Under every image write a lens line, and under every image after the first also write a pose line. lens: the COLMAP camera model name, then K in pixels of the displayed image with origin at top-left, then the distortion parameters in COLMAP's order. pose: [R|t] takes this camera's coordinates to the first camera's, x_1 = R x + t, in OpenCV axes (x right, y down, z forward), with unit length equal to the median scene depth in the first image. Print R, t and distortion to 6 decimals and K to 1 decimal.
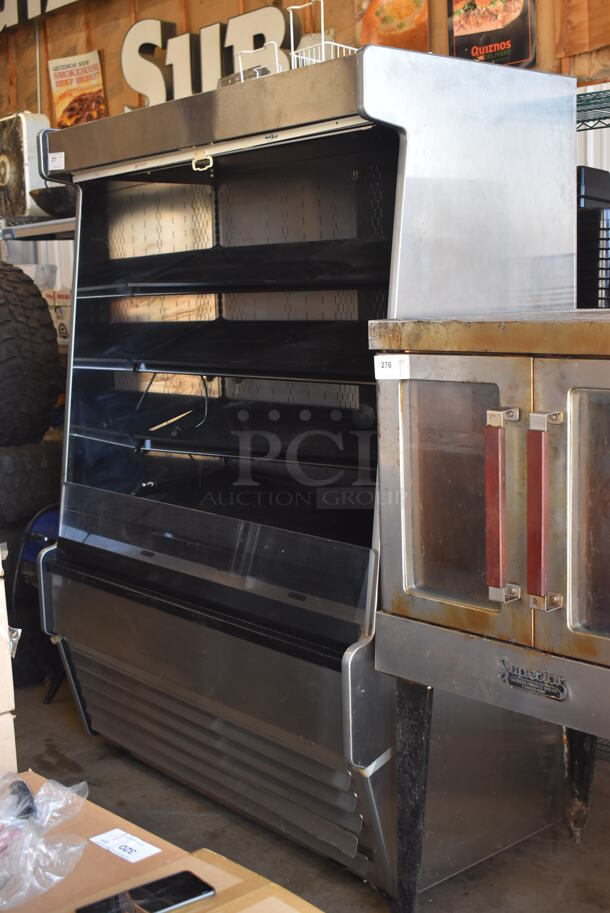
lens RADIAL K [[1174.0, 0, 305.0], [0, 1174.0, 456.5], [0, 0, 1]] dist [-0.100647, -0.019107]
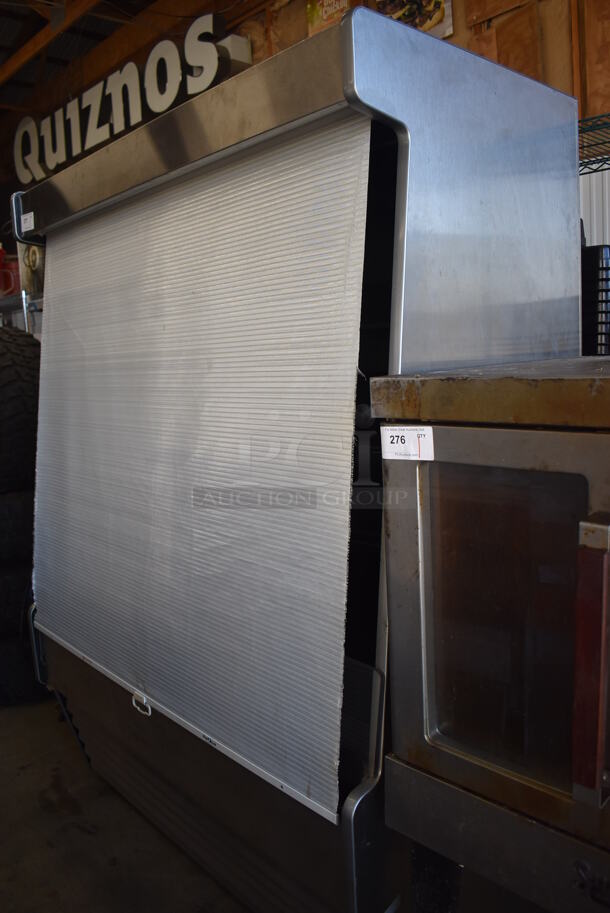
lens RADIAL K [[707.8, 0, 305.0], [0, 707.8, 456.5], [0, 0, 1]] dist [-0.091815, 0.006288]
pose [[0.999081, -0.029399, 0.031199, -0.000582], [0.029128, 0.999534, 0.009091, -0.057550], [-0.031452, -0.008174, 0.999472, 0.447377]]
